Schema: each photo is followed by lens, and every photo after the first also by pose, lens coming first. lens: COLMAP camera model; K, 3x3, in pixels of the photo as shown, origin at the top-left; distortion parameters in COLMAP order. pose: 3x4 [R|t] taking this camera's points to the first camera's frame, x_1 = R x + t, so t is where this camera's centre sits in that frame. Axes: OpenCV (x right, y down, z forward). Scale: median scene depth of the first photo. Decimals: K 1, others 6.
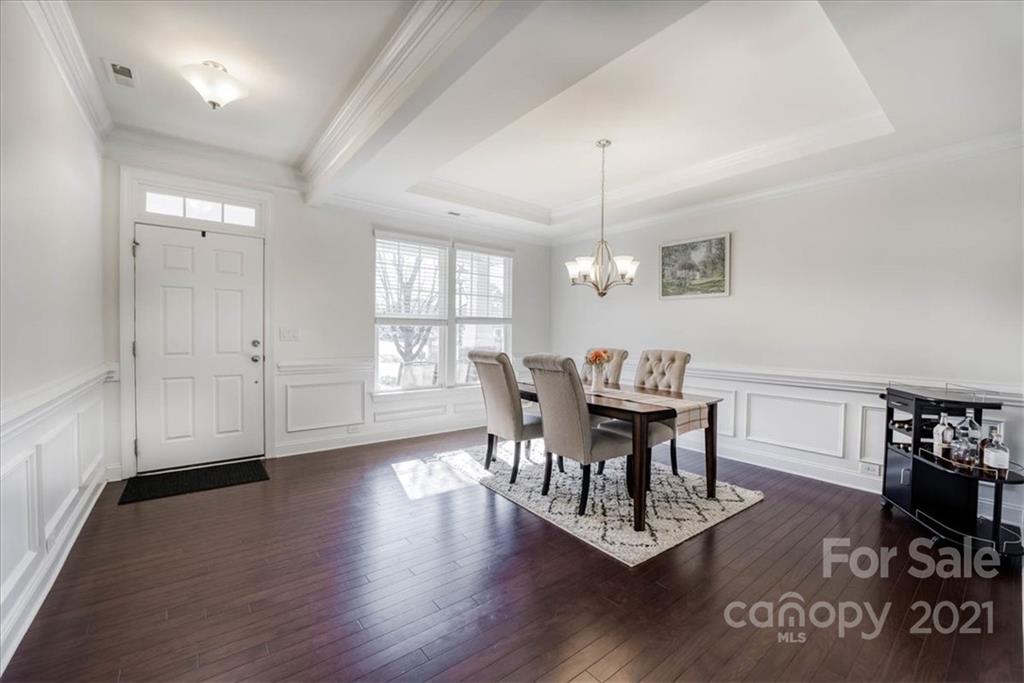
lens RADIAL K [[417.5, 0, 518.1], [0, 417.5, 341.0], [0, 0, 1]] dist [-0.024974, 0.000147]
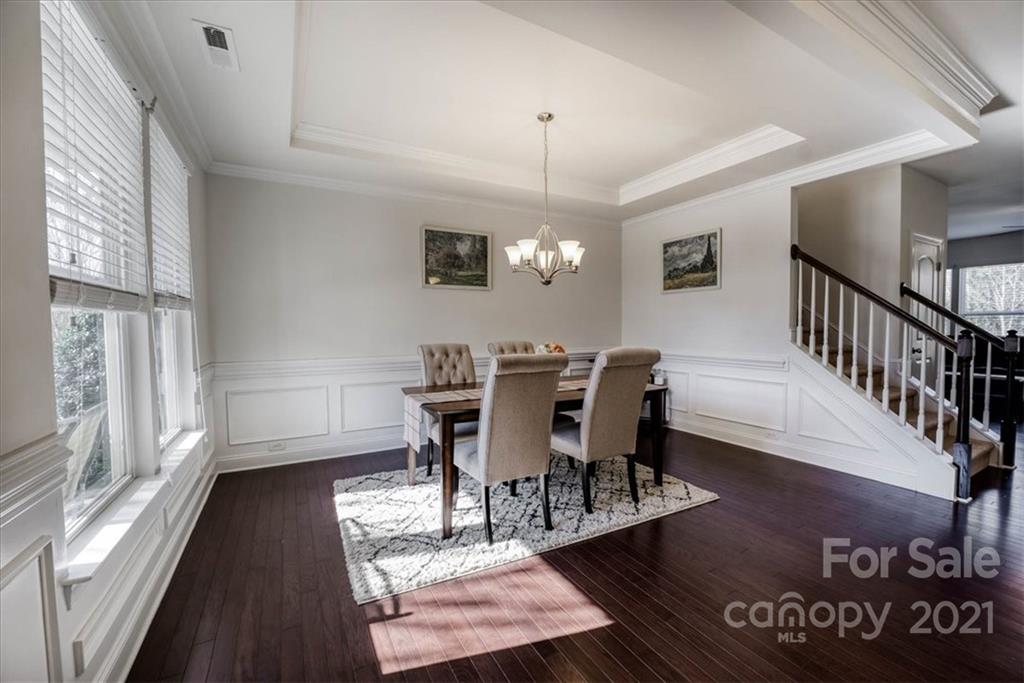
lens RADIAL K [[417.5, 0, 515.4], [0, 417.5, 340.5], [0, 0, 1]] dist [-0.024974, 0.000147]
pose [[0.169318, -0.051312, 0.984225, -0.585796], [0.029547, 0.998459, 0.046972, -0.023534], [-0.985118, 0.021127, 0.170573, 0.731446]]
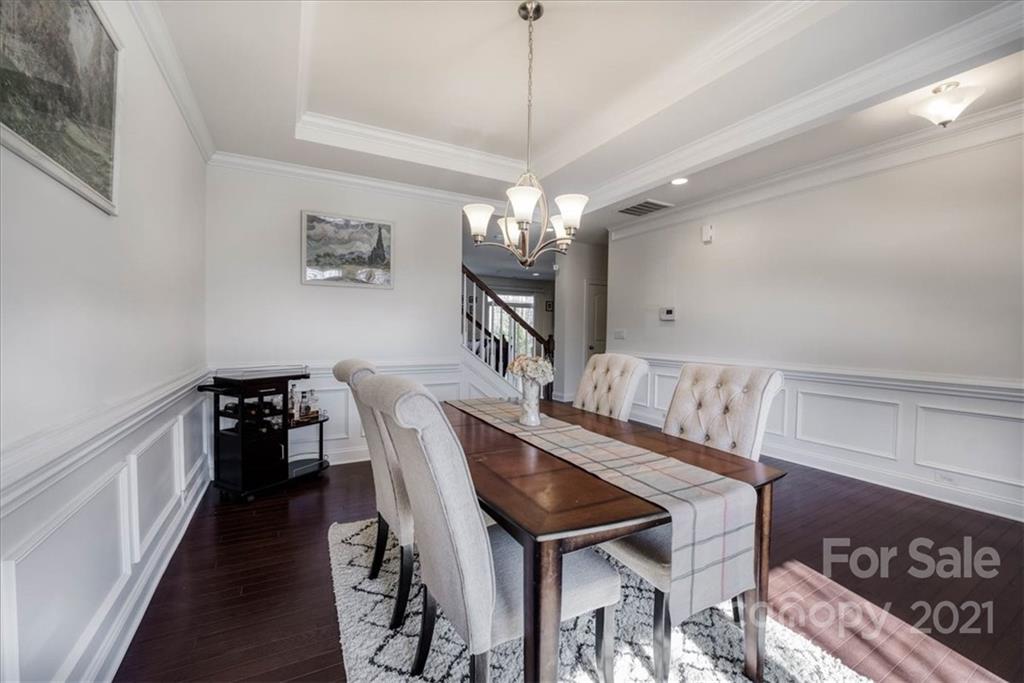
lens RADIAL K [[417.5, 0, 508.8], [0, 417.5, 343.4], [0, 0, 1]] dist [-0.024974, 0.000147]
pose [[-0.982793, -0.021659, 0.183436, 0.067849], [-0.016500, 0.999425, 0.029607, 0.001864], [-0.183972, 0.026071, -0.982586, 1.265194]]
